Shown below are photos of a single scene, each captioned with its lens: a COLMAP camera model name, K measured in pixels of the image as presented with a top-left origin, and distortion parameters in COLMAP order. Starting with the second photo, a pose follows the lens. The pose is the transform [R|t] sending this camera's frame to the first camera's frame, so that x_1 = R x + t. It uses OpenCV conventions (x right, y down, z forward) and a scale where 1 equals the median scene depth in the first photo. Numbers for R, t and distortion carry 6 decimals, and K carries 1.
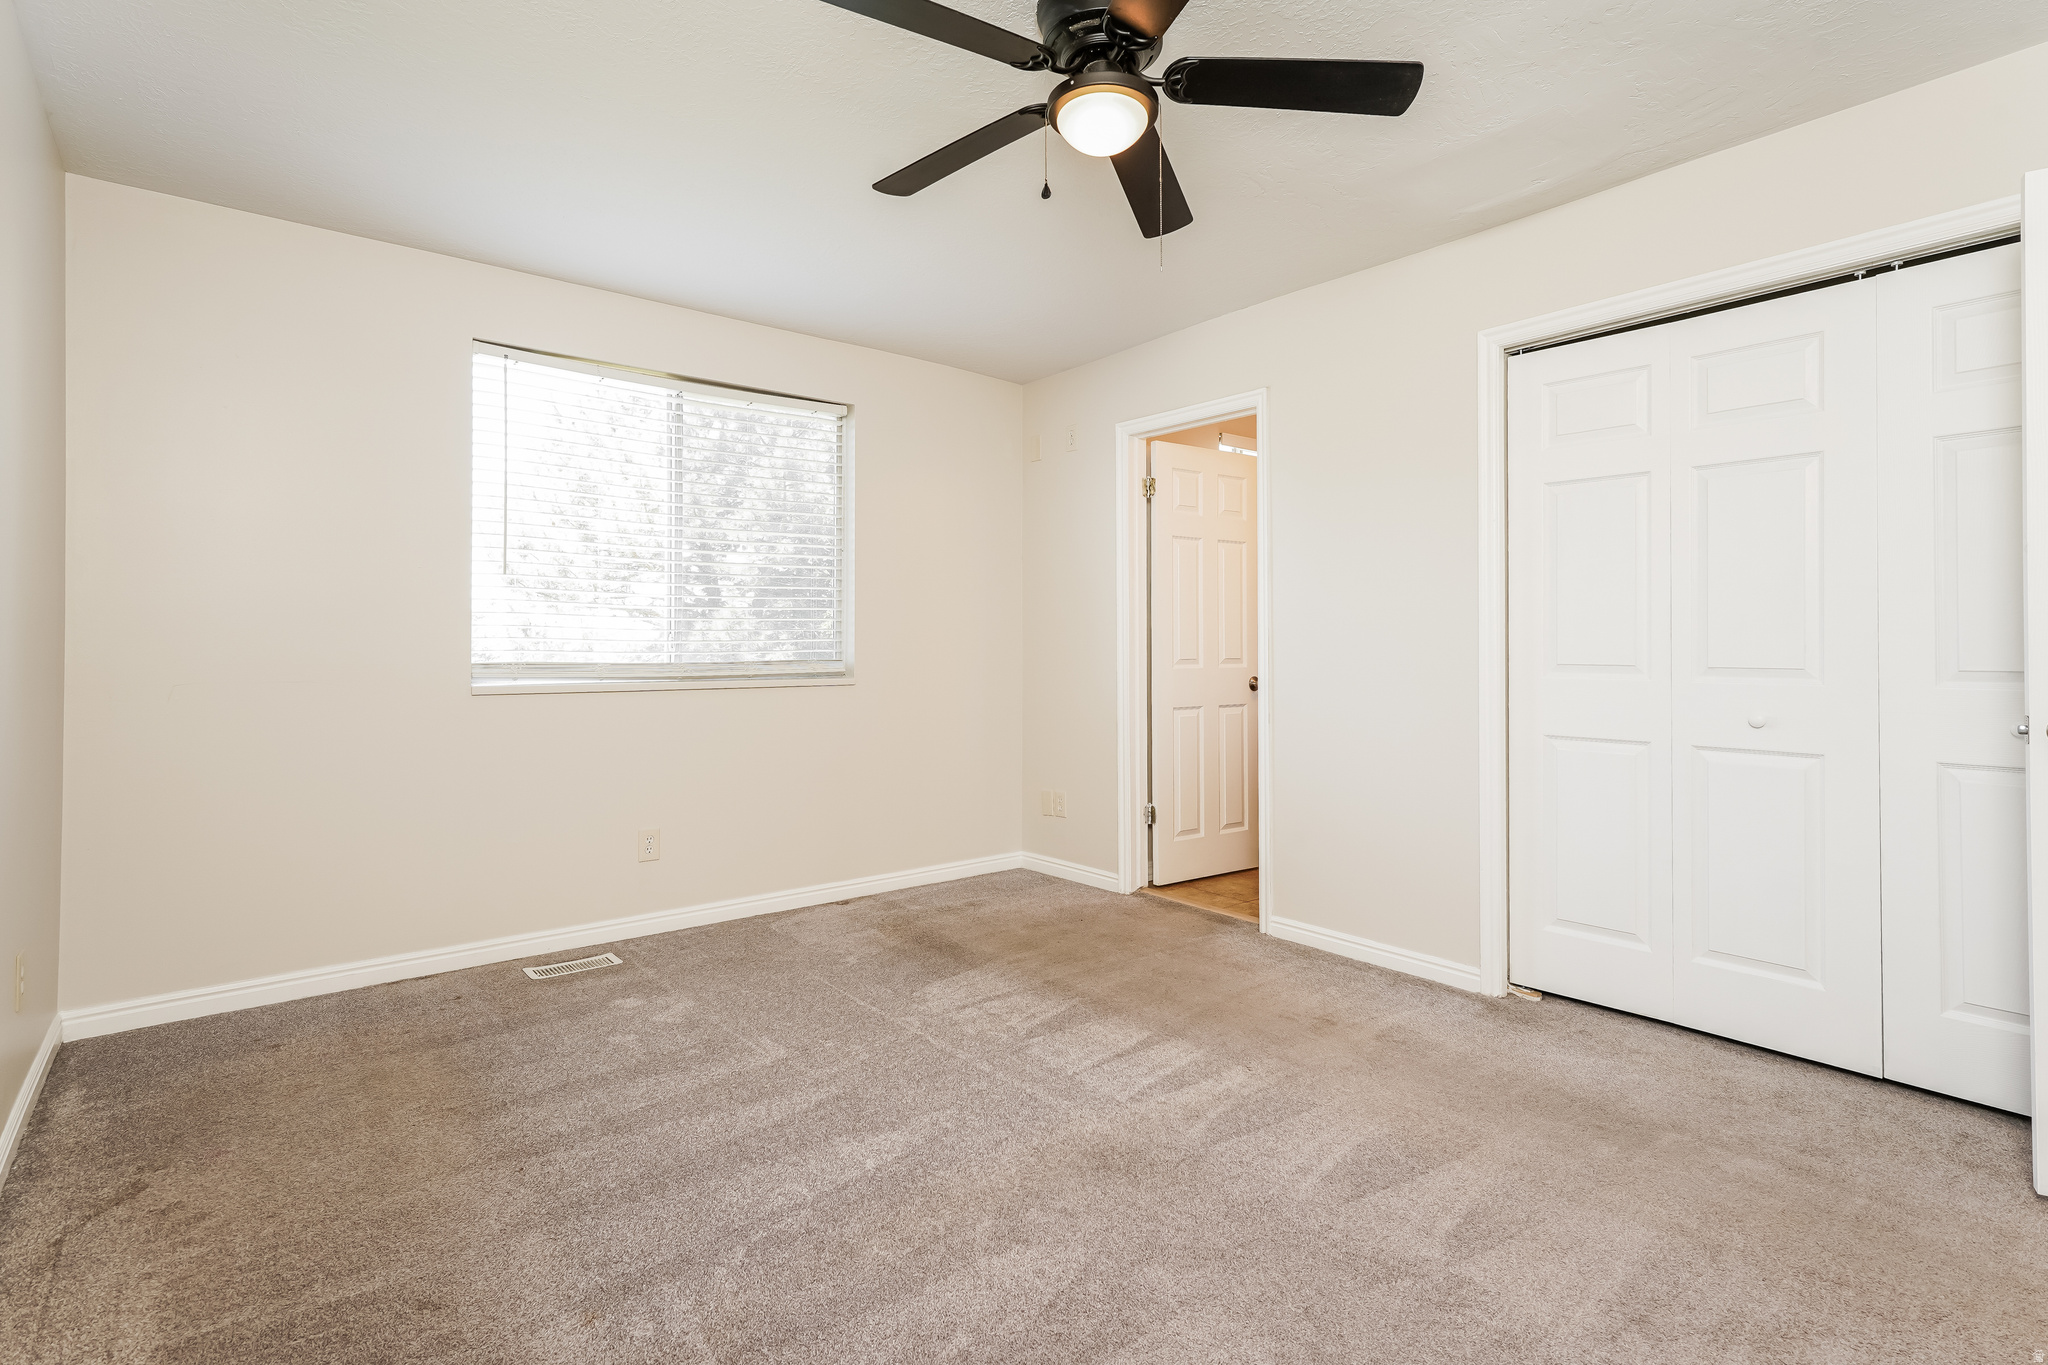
lens RADIAL K [[978.9, 0, 1028.9], [0, 978.9, 667.0], [0, 0, 1]] dist [0.004496, 0.002659]
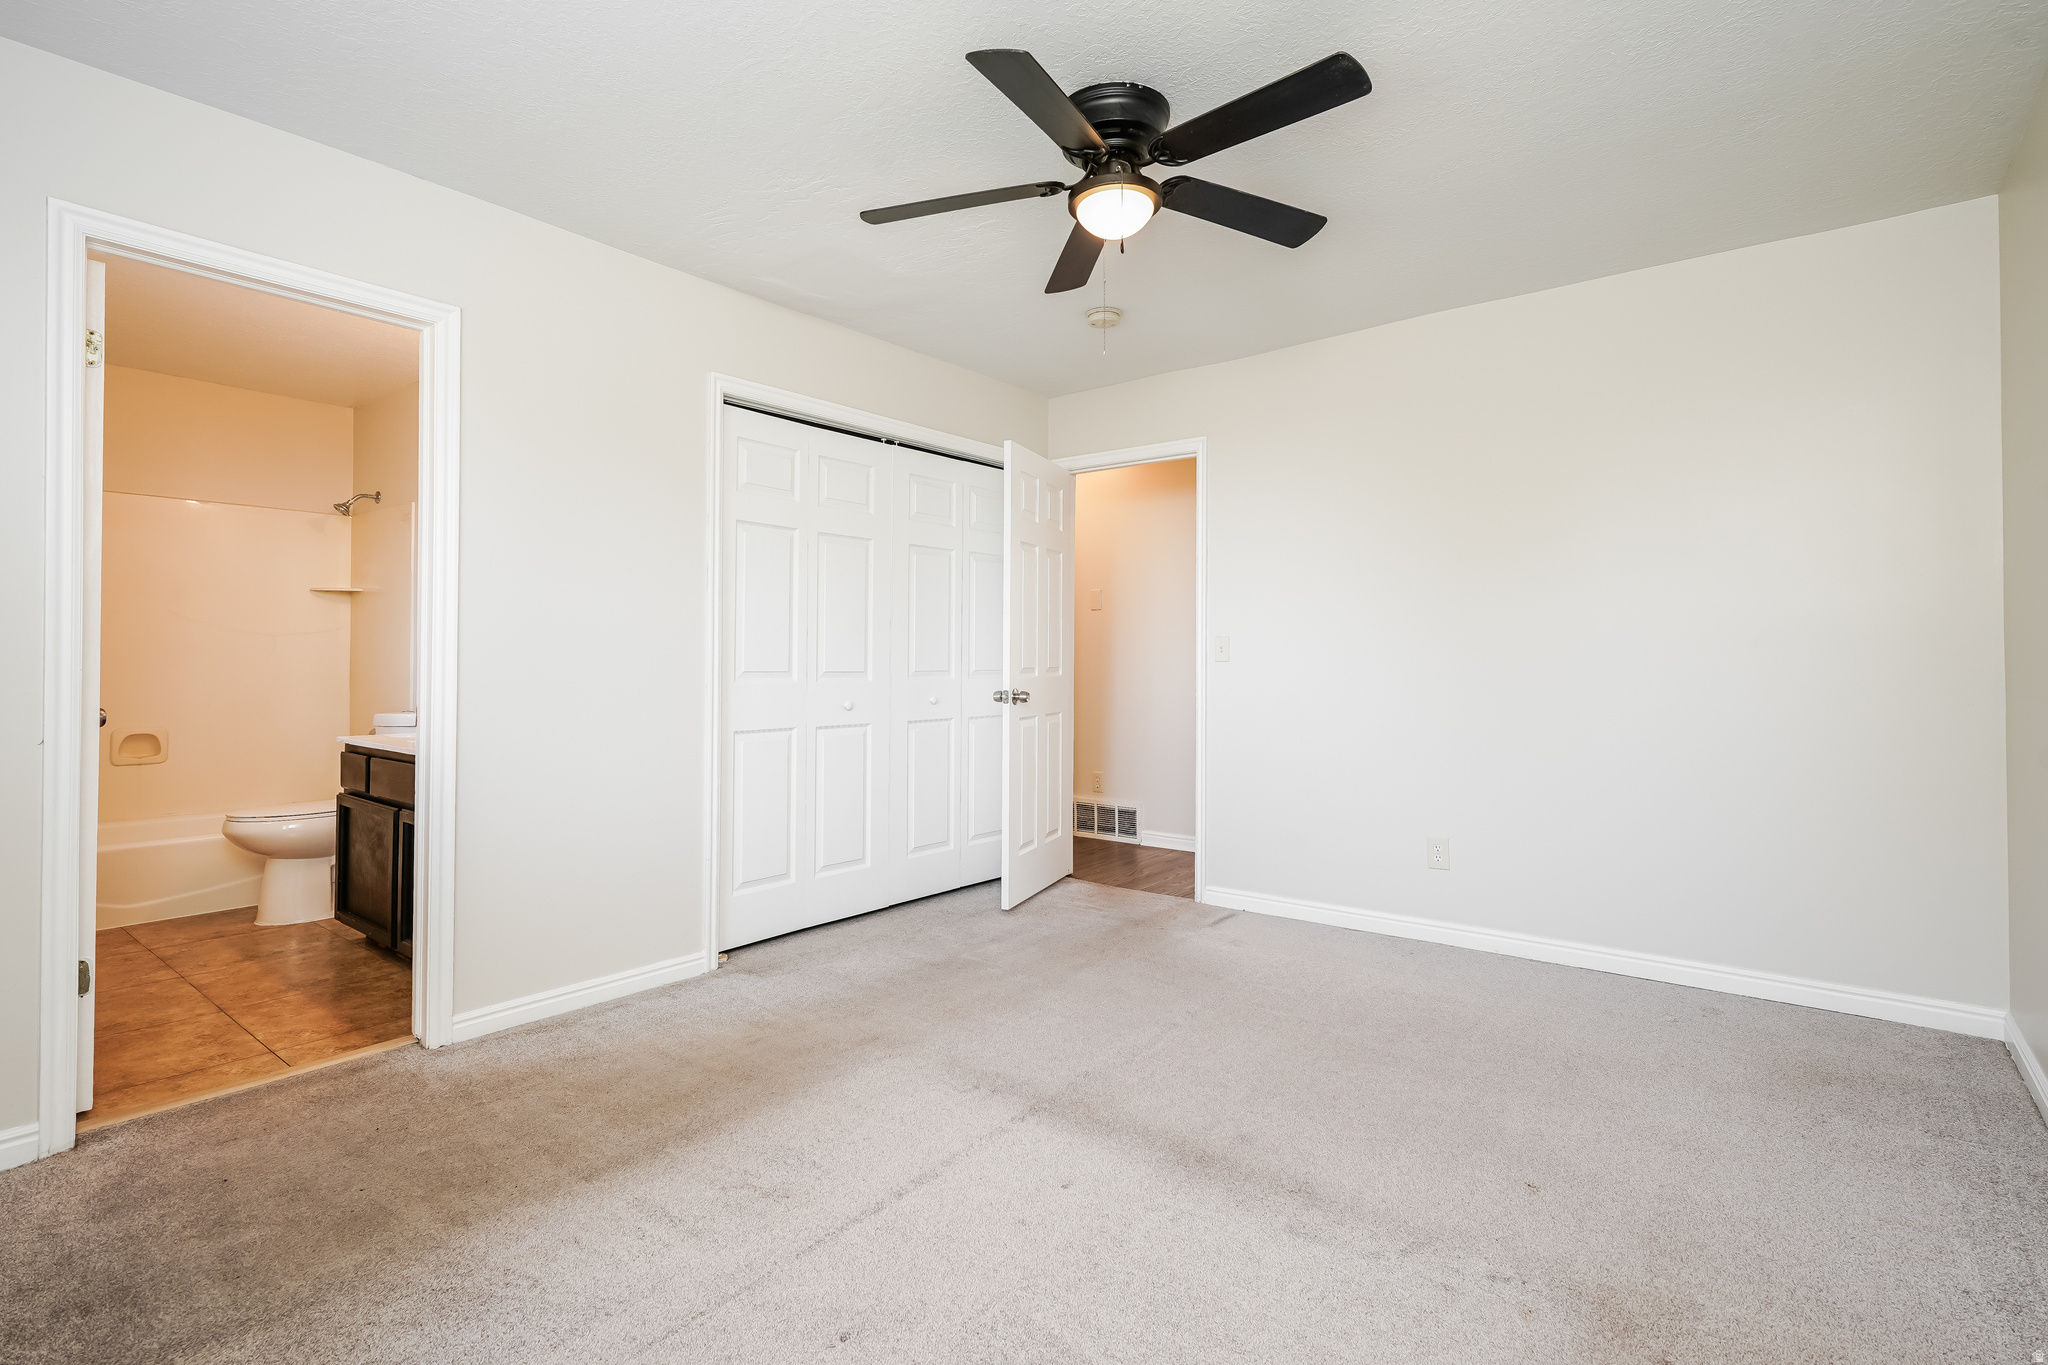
lens RADIAL K [[978.9, 0, 1031.7], [0, 978.9, 665.5], [0, 0, 1]] dist [0.004496, 0.002659]
pose [[-0.189539, -0.005923, 0.981855, -0.718603], [0.019137, 0.999770, 0.009725, -0.016030], [-0.981687, 0.020633, -0.189382, 0.883781]]
